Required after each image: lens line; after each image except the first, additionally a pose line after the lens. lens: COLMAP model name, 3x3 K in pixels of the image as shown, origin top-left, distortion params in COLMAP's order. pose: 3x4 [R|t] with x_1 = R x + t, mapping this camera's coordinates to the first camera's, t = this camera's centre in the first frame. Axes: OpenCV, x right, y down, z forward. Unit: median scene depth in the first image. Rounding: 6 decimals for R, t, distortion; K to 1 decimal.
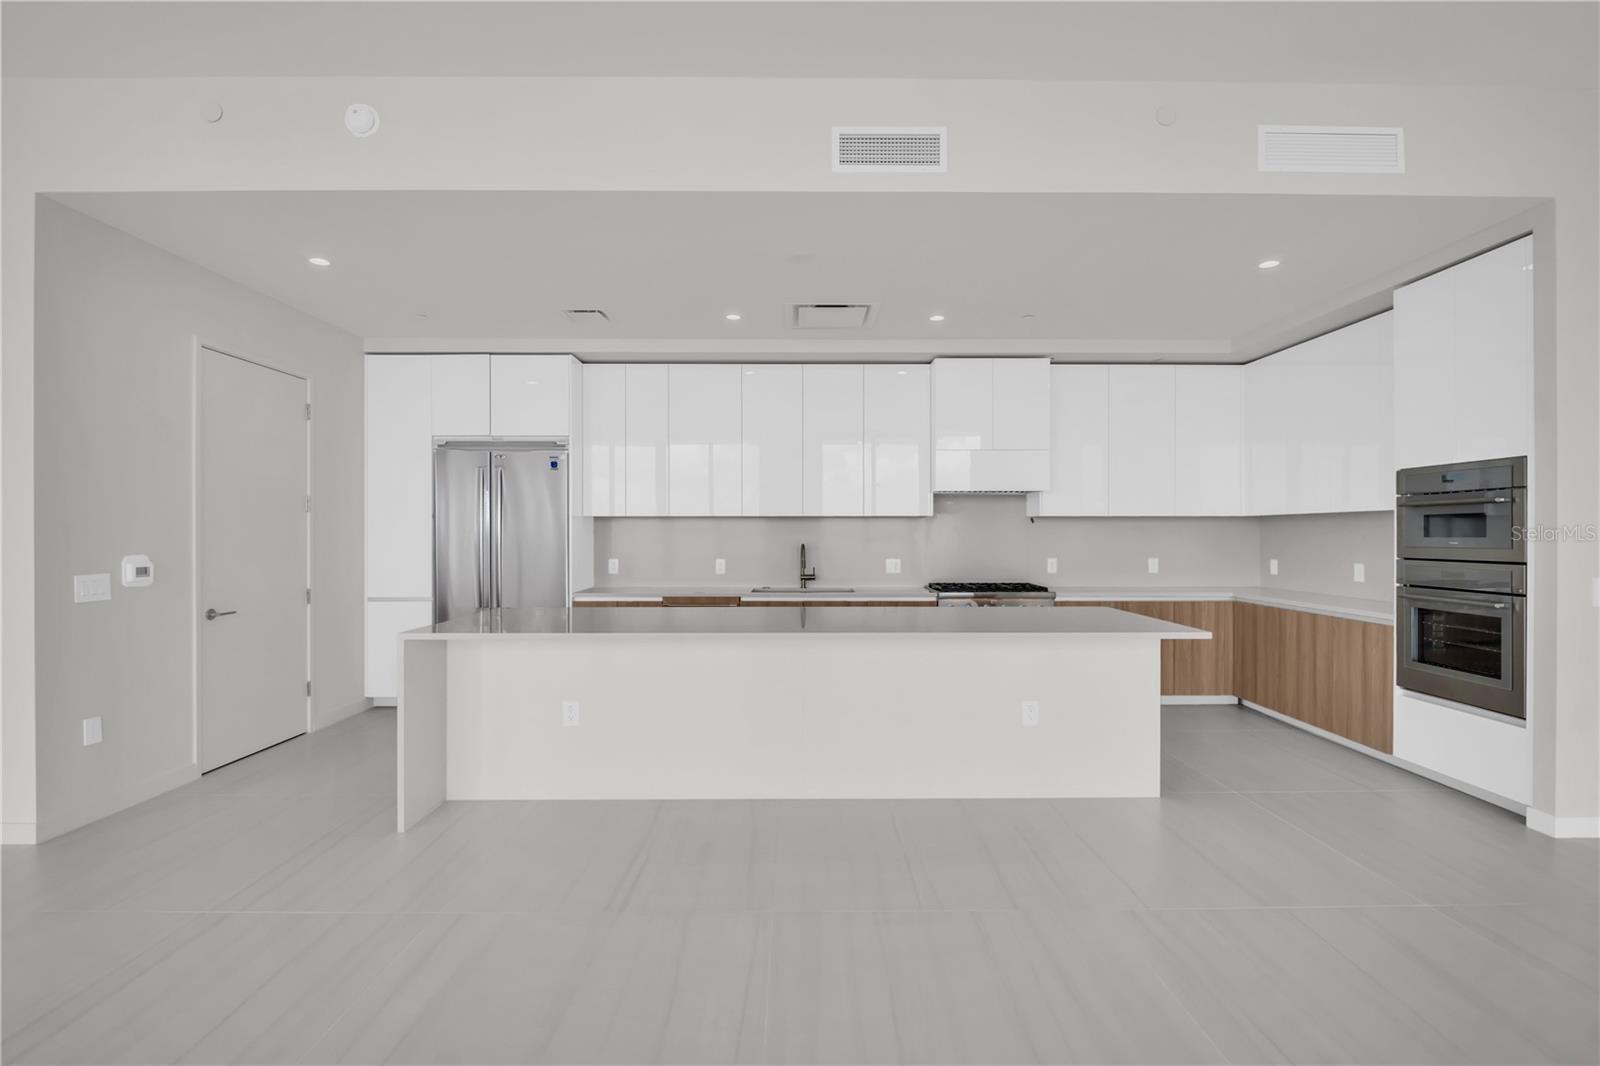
lens RADIAL K [[737.8, 0, 803.2], [0, 737.8, 531.7], [0, 0, 1]] dist [-0.000542, -0.005613]
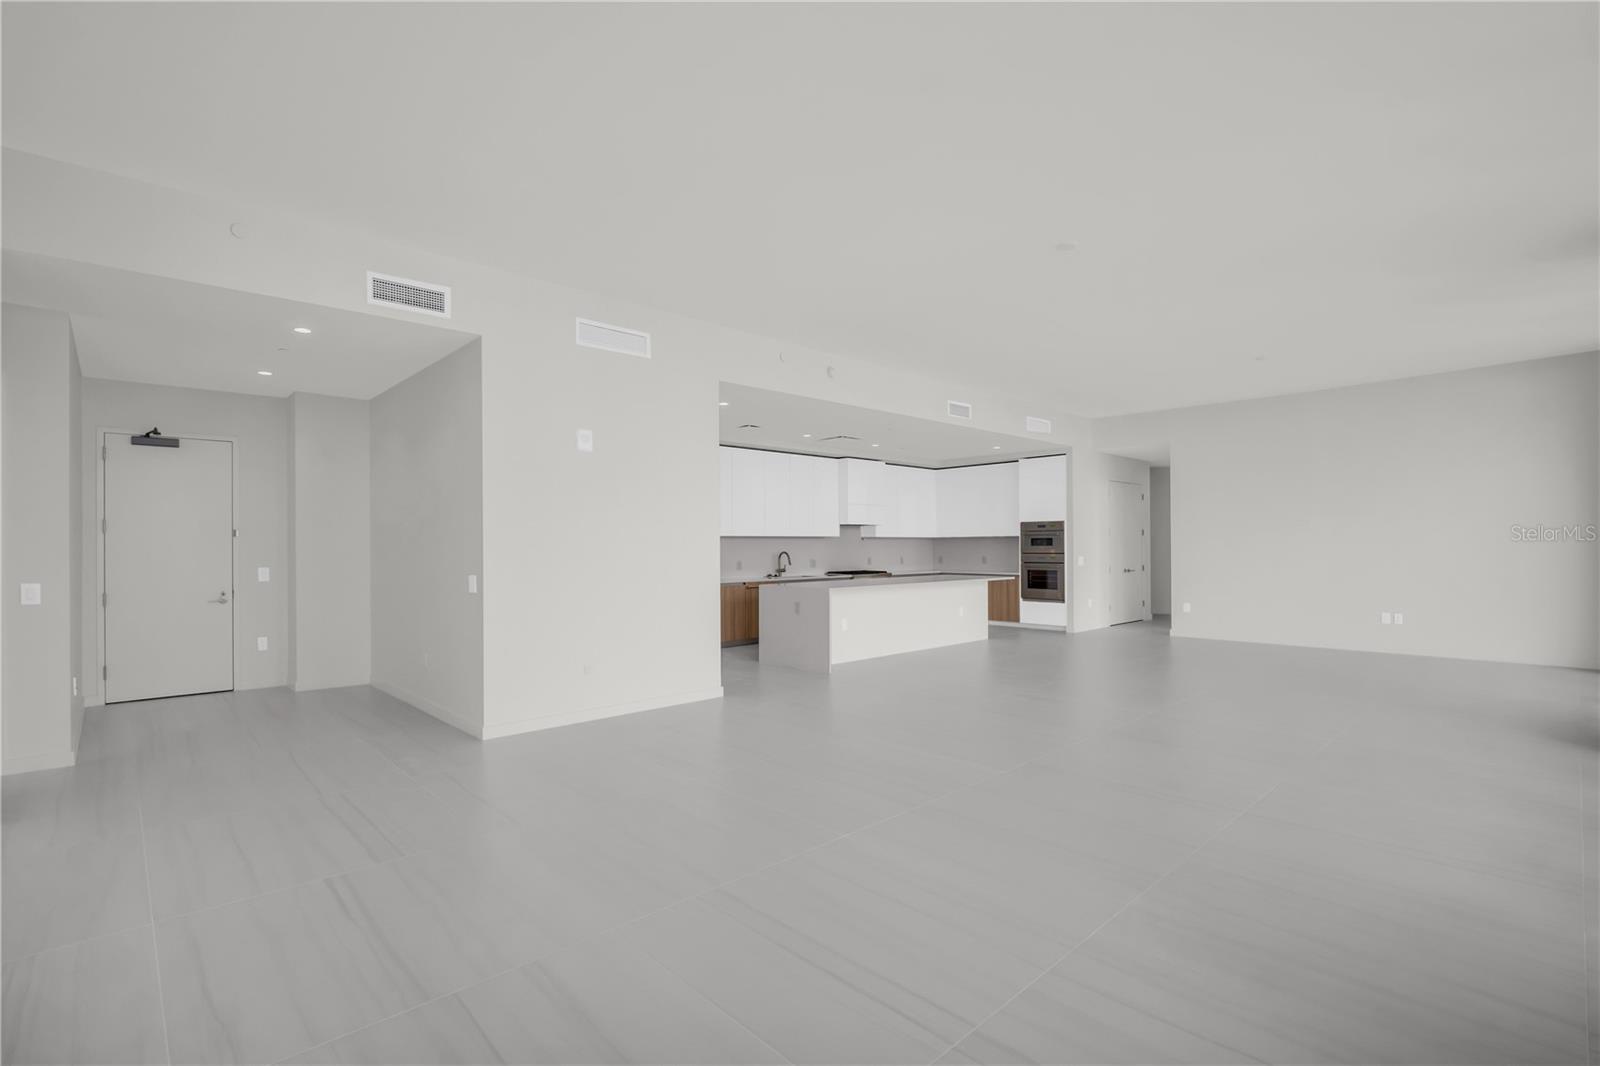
lens RADIAL K [[737.8, 0, 807.8], [0, 737.8, 536.5], [0, 0, 1]] dist [-0.000542, -0.005613]
pose [[0.732875, 0.007057, 0.680326, -1.488011], [0.004089, 0.999882, -0.014777, 0.008597], [-0.680351, 0.013612, 0.732760, -0.458464]]
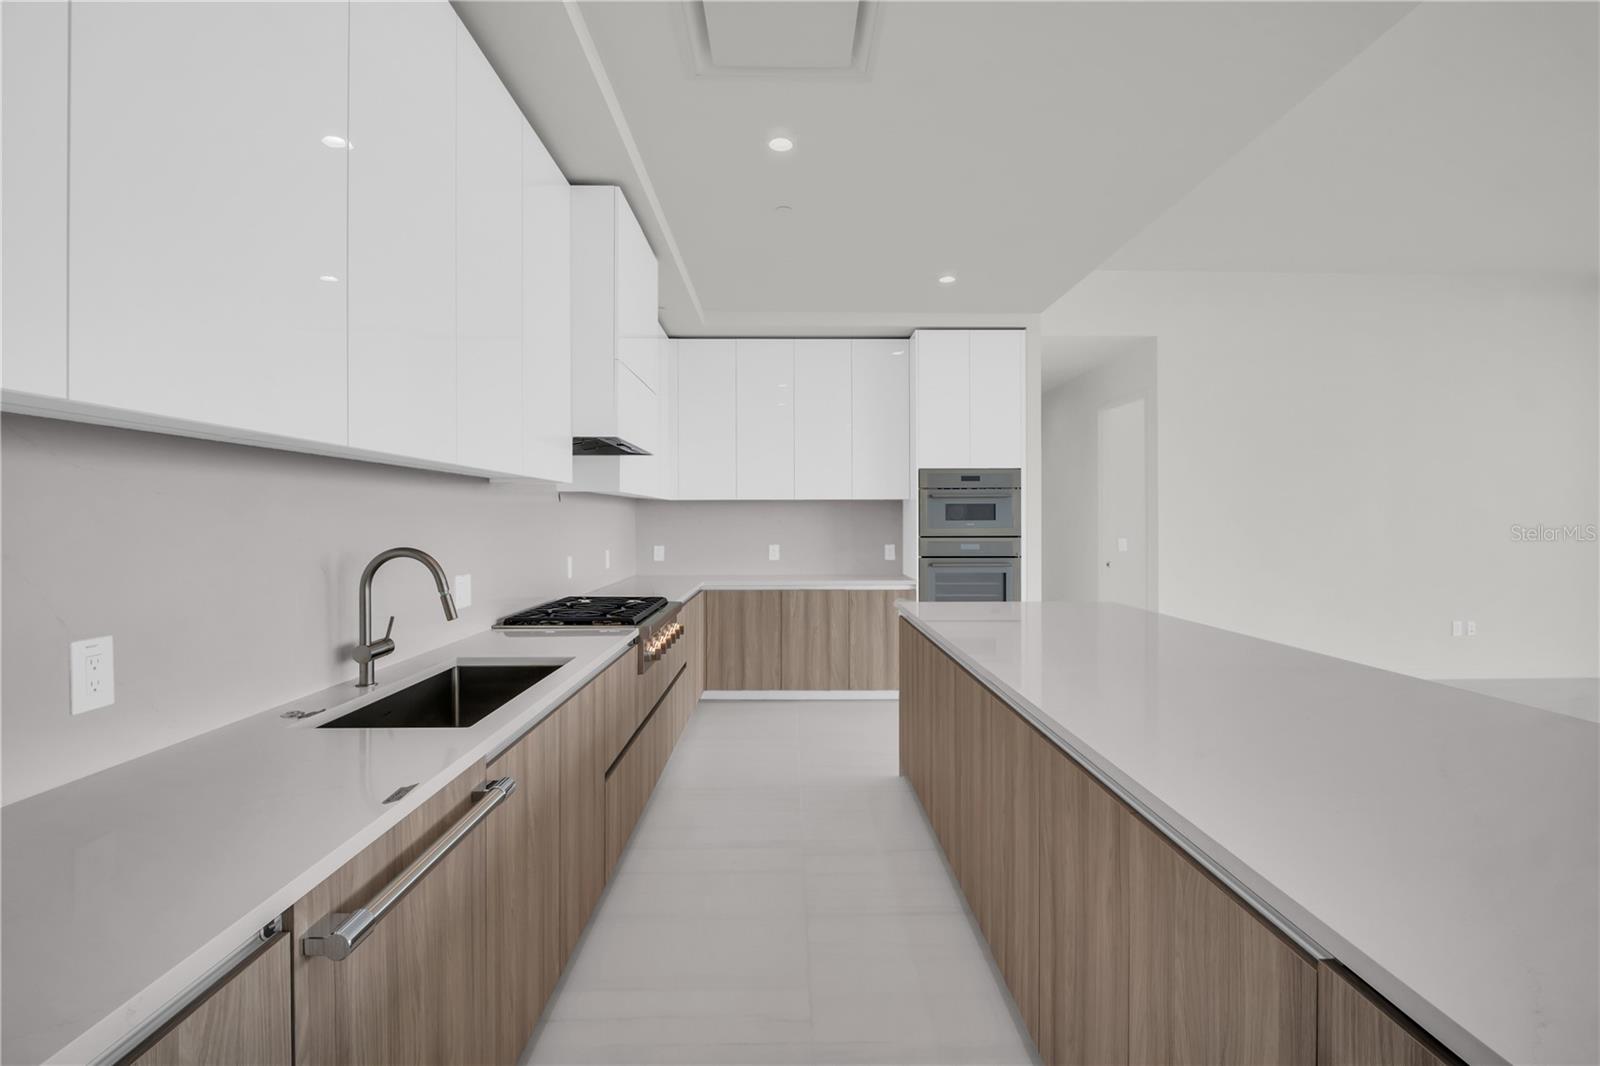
lens RADIAL K [[737.8, 0, 797.6], [0, 737.8, 515.8], [0, 0, 1]] dist [-0.000542, -0.005613]
pose [[0.010090, 0.007568, 0.999920, -0.424769], [0.002740, 0.999967, -0.007596, 0.006840], [-0.999945, 0.002816, 0.010069, 1.019393]]
